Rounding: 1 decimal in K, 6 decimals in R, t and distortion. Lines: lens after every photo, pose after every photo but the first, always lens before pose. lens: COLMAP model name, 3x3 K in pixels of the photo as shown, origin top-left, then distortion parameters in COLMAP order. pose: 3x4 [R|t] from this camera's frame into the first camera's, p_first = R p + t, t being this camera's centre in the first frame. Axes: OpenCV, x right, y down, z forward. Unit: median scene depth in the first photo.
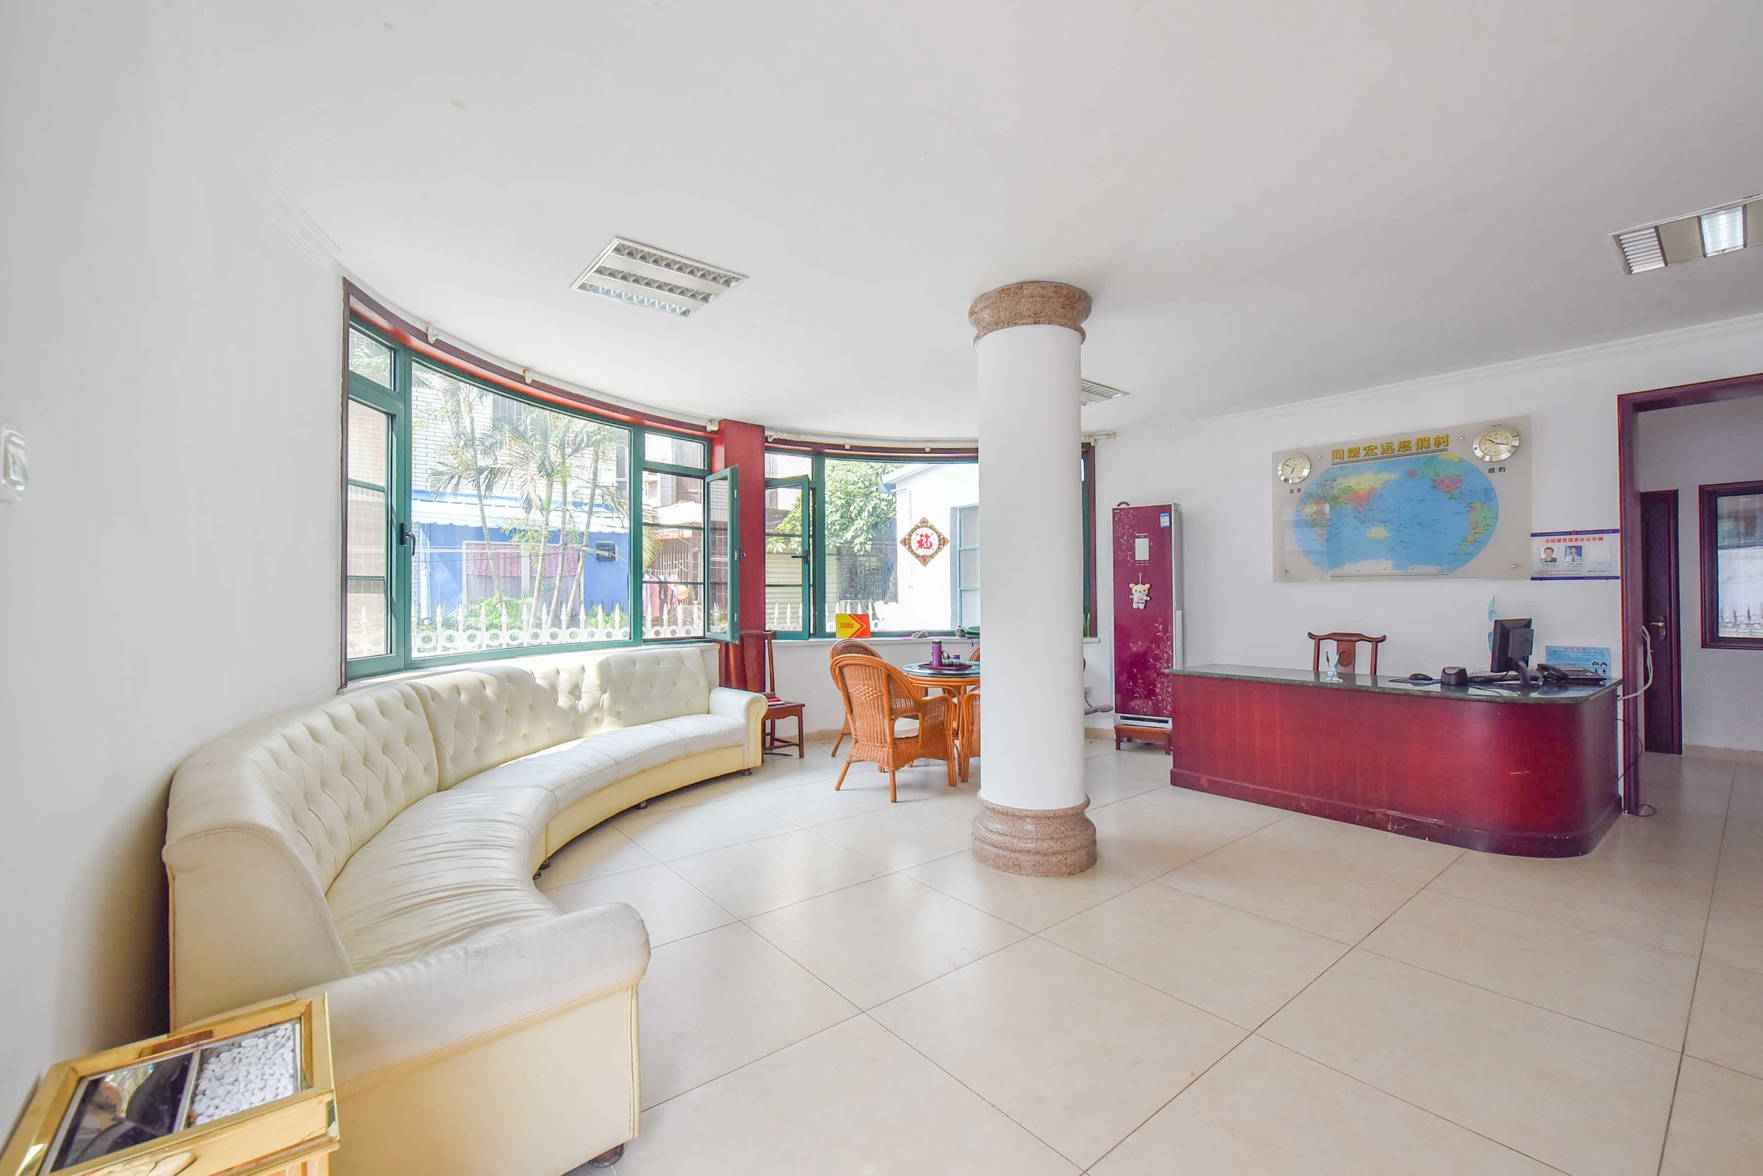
lens RADIAL K [[722.8, 0, 881.5], [0, 722.8, 588.0], [0, 0, 1]] dist [-0.000703, -0.003248]
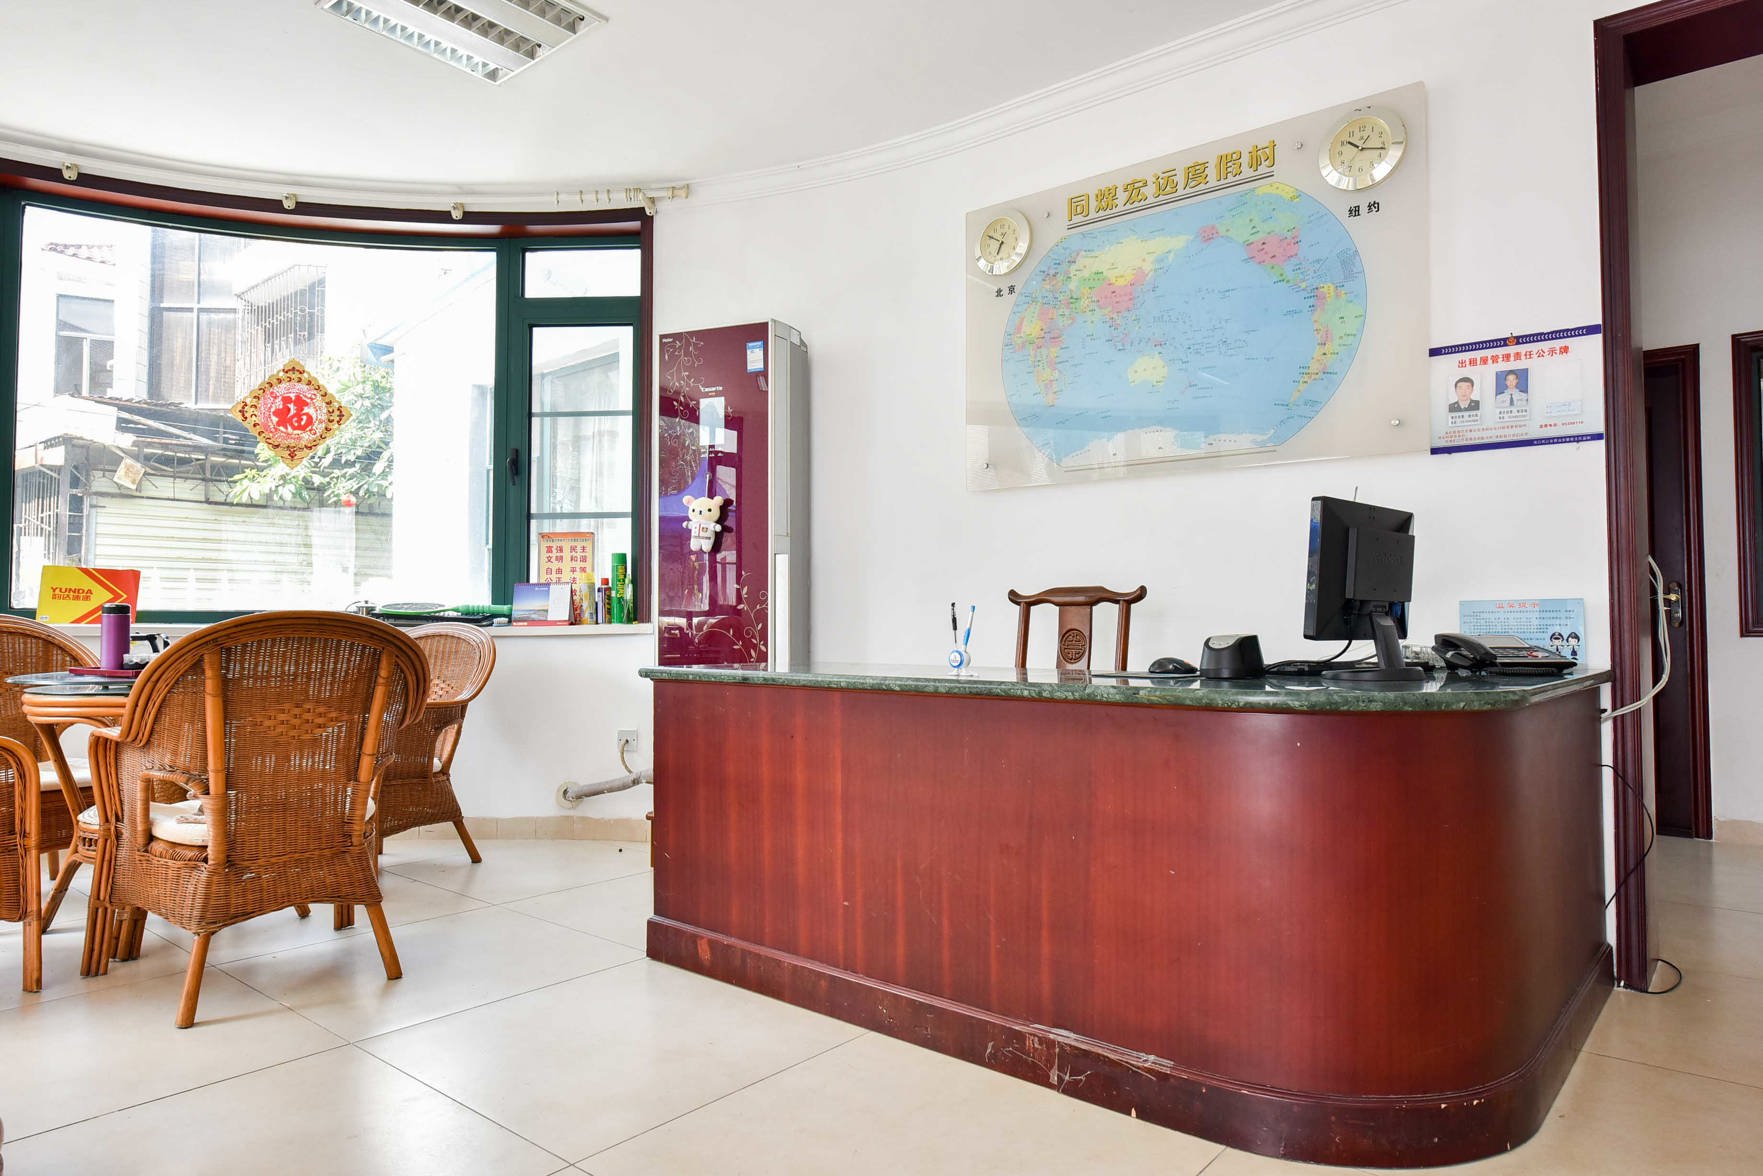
lens RADIAL K [[1066.3, 0, 881.5], [0, 1066.3, 588.0], [0, 0, 1]] dist [-0.001409, -0.001580]
pose [[0.980662, 0.014066, 0.195201, 0.426445], [-0.008691, 0.999560, -0.028367, 0.088195], [-0.195514, 0.026122, 0.980353, 0.410679]]
